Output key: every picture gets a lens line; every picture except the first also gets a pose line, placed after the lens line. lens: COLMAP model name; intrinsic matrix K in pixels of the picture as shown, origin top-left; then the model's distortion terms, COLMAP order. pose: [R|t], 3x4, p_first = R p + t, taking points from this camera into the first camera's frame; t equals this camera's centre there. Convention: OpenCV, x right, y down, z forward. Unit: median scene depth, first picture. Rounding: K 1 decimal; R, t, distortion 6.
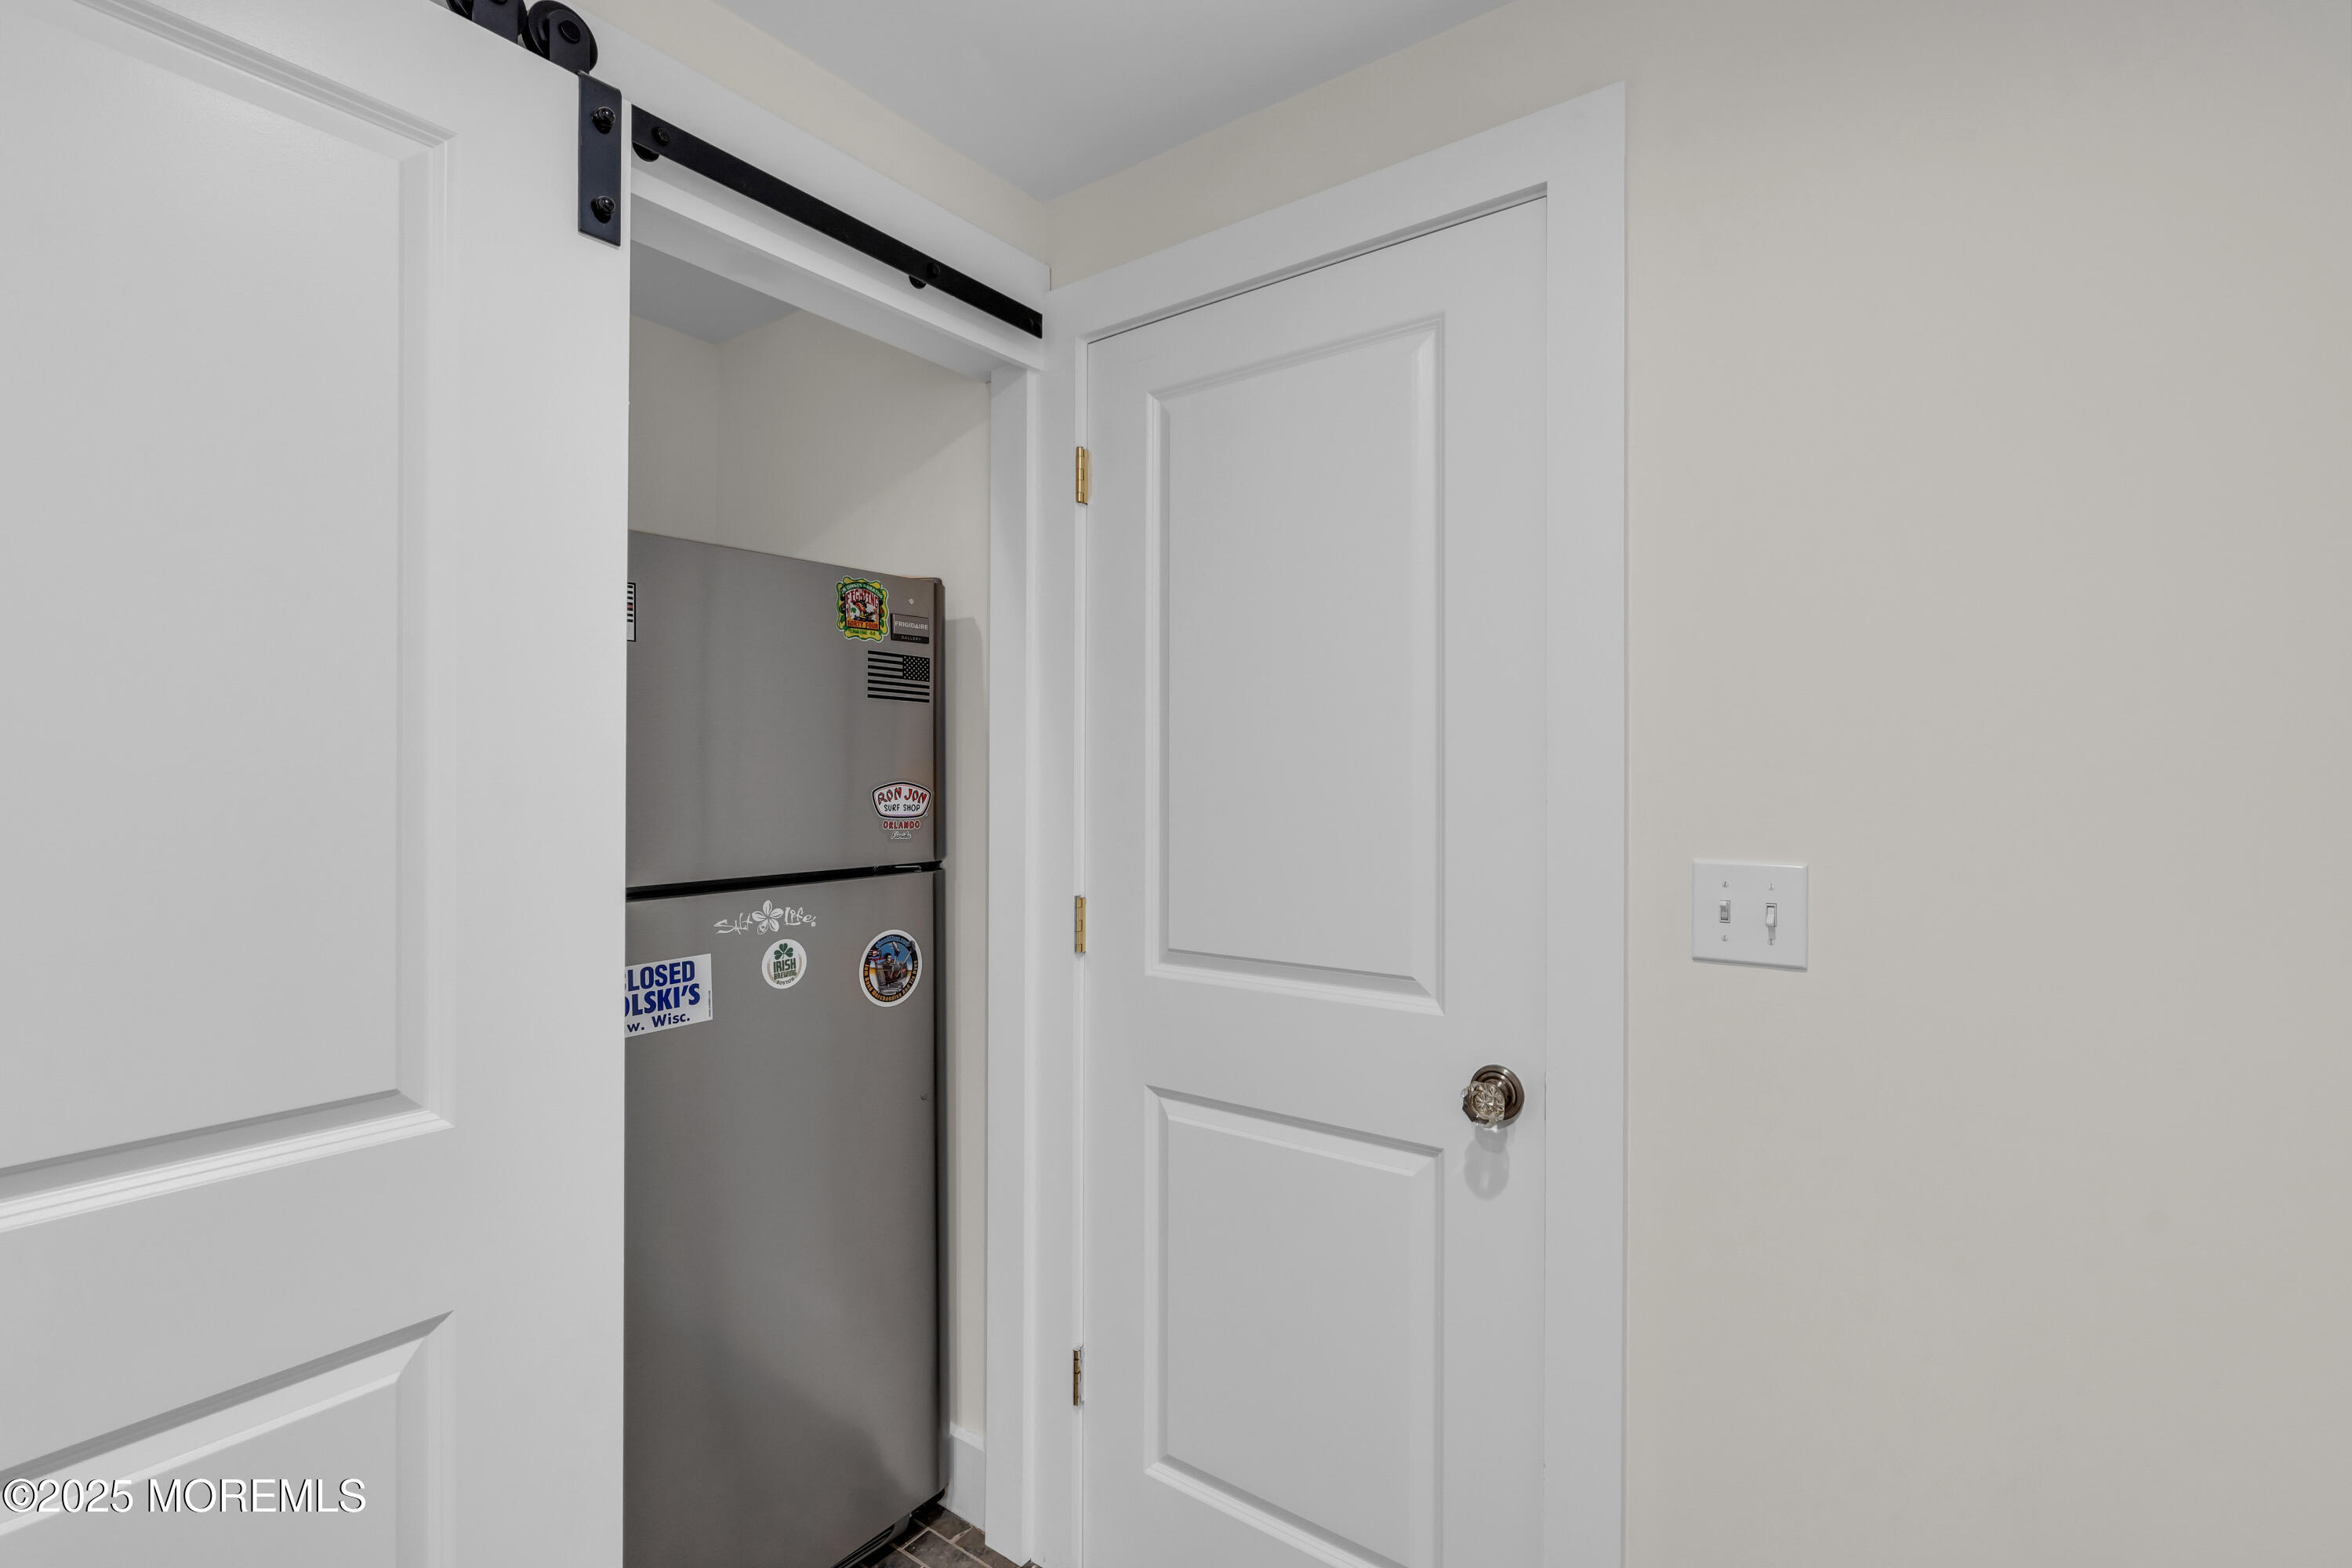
lens RADIAL K [[1061.8, 0, 1185.3], [0, 1061.8, 790.4], [0, 0, 1]] dist [-0.005976, -0.000030]
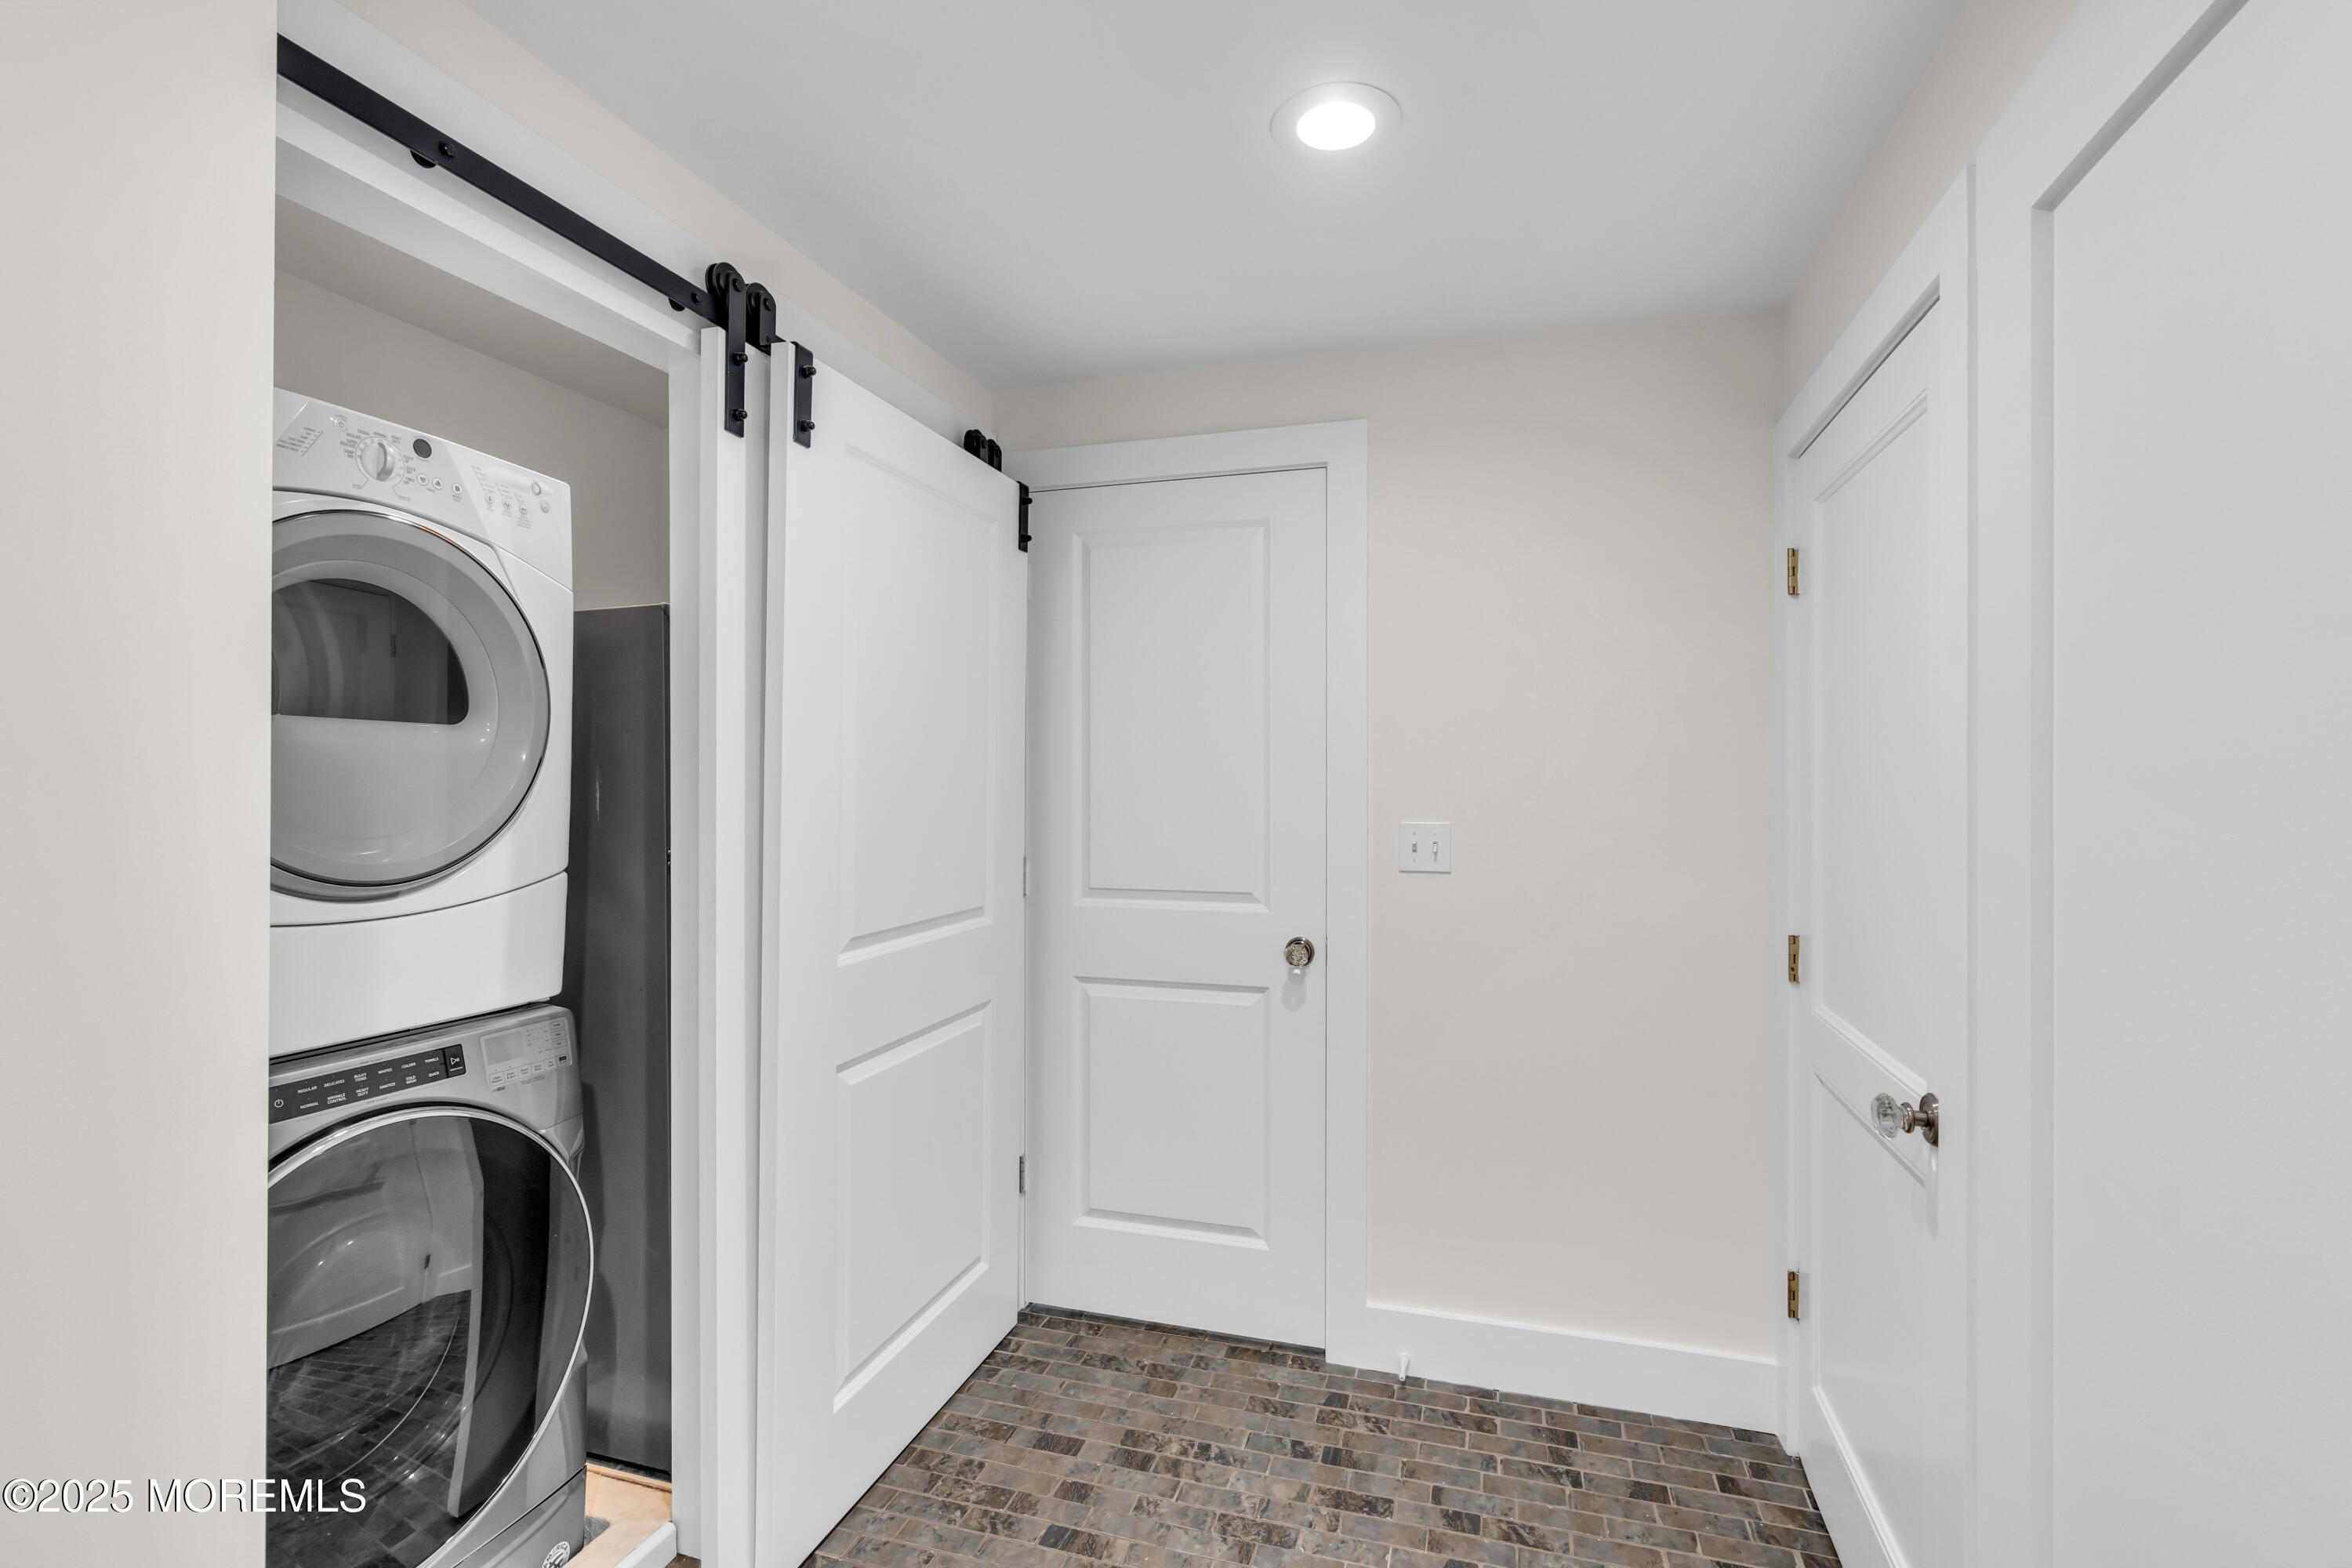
lens RADIAL K [[1061.8, 0, 1185.3], [0, 1061.8, 790.4], [0, 0, 1]] dist [-0.005976, -0.000030]
pose [[0.946508, -0.002475, 0.322672, -0.465631], [0.001732, 0.999995, 0.002588, 0.001997], [-0.322677, -0.001890, 0.946507, -0.643670]]
